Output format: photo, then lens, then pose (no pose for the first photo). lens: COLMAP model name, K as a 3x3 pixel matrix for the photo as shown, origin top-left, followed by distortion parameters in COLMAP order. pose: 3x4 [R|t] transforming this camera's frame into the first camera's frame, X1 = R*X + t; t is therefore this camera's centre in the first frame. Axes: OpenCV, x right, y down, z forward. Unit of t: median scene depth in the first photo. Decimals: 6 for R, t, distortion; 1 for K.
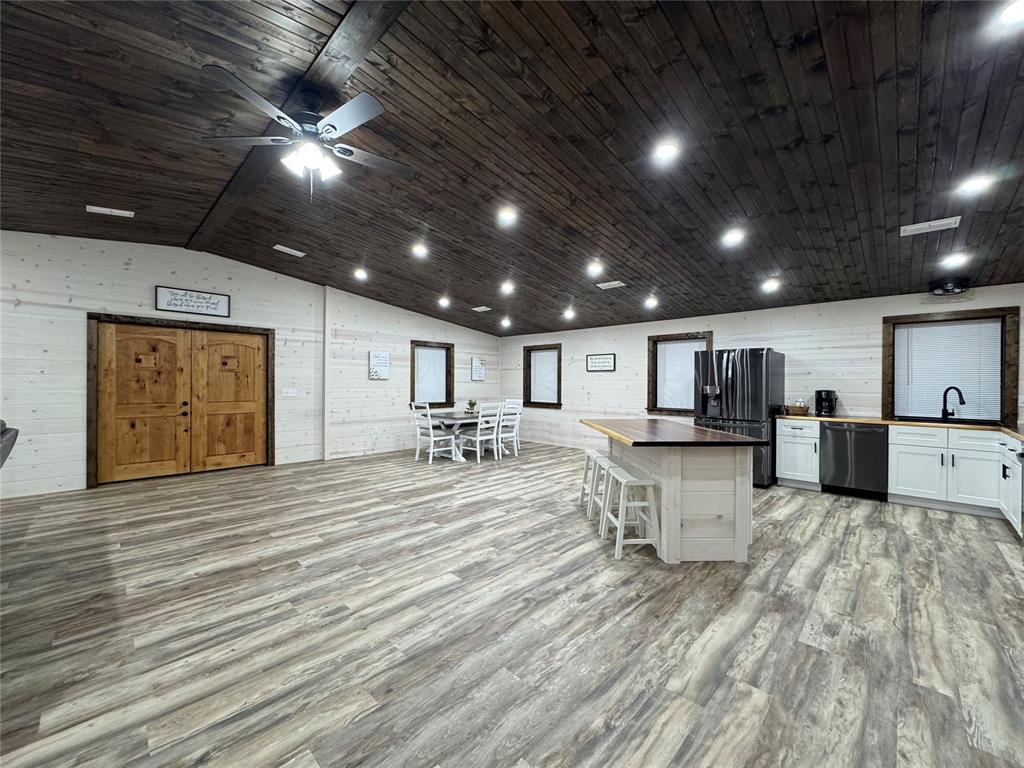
lens RADIAL K [[408.5, 0, 512.0], [0, 408.5, 384.0], [0, 0, 1]] dist [-0.003799, -0.000095]
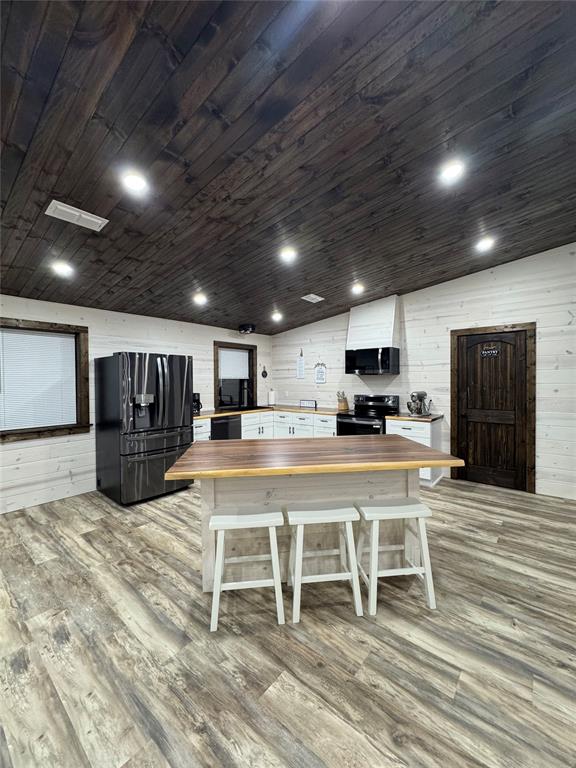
lens RADIAL K [[310.3, 0, 288.0], [0, 310.3, 384.0], [0, 0, 1]] dist [-0.001519, -0.000061]
pose [[-0.085253, -0.013990, 0.996261, -0.313215], [0.008539, 0.999854, 0.014771, -0.037679], [-0.996323, 0.009767, -0.085121, 1.230519]]
